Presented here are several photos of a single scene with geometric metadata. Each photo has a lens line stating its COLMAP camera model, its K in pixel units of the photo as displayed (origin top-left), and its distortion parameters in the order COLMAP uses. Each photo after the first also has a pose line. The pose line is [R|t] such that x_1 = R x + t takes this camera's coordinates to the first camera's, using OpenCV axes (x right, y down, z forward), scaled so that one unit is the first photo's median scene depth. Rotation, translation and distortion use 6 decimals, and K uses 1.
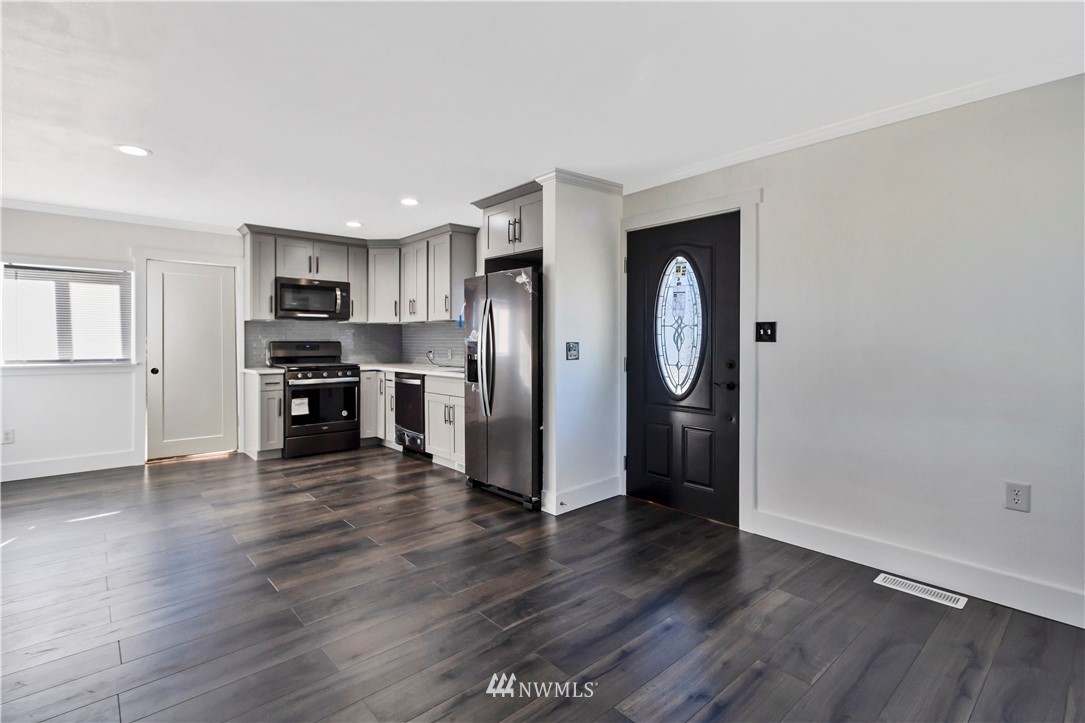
lens RADIAL K [[514.8, 0, 536.6], [0, 514.8, 340.6], [0, 0, 1]] dist [0.006071, -0.000559]
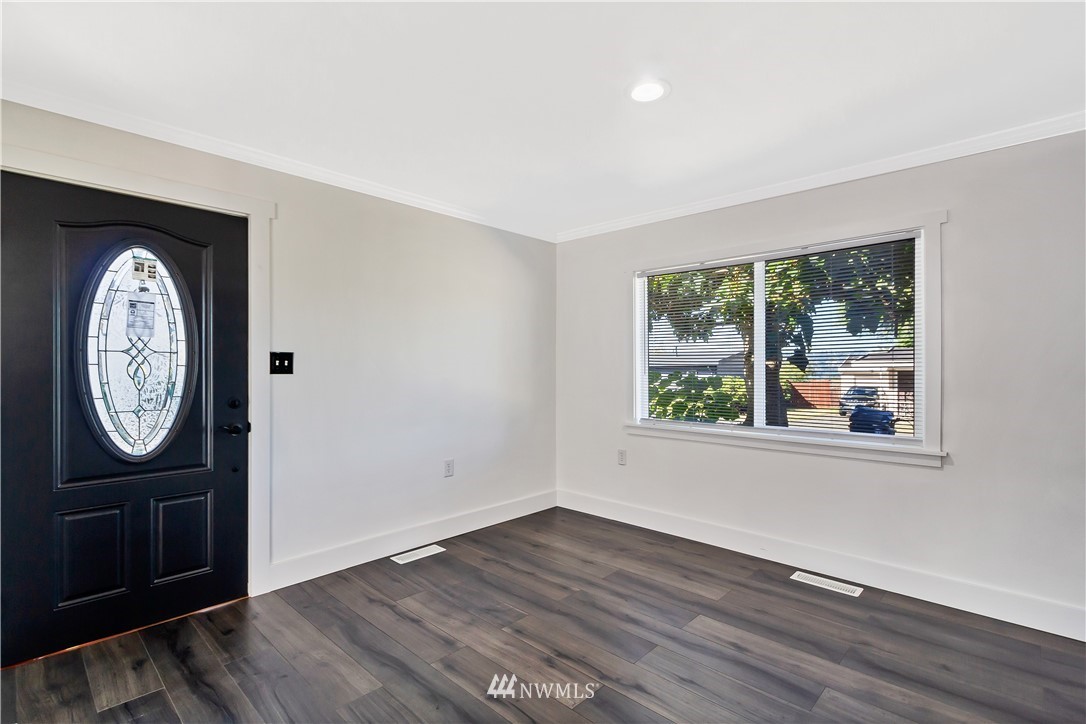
lens RADIAL K [[515.3, 0, 543.5], [0, 515.3, 366.4], [0, 0, 1]] dist [0.006071, -0.000559]
pose [[-0.090773, -0.002762, 0.995868, -0.307960], [0.000265, 0.999996, 0.002798, -0.008174], [-0.995872, 0.000518, -0.090772, 0.377143]]
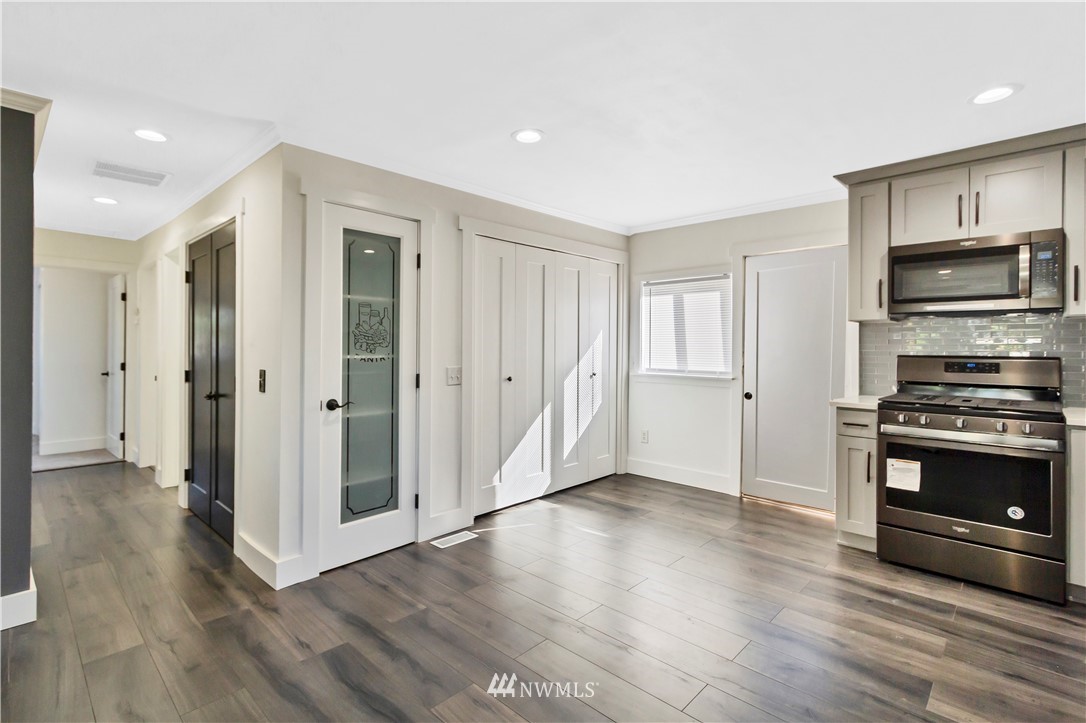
lens RADIAL K [[515.3, 0, 543.1], [0, 515.3, 346.5], [0, 0, 1]] dist [0.006071, -0.000559]
pose [[0.082682, 0.001795, -0.996574, 0.059348], [-0.001327, 0.999998, 0.001691, -0.009653], [0.996575, 0.001183, 0.082684, 0.576511]]
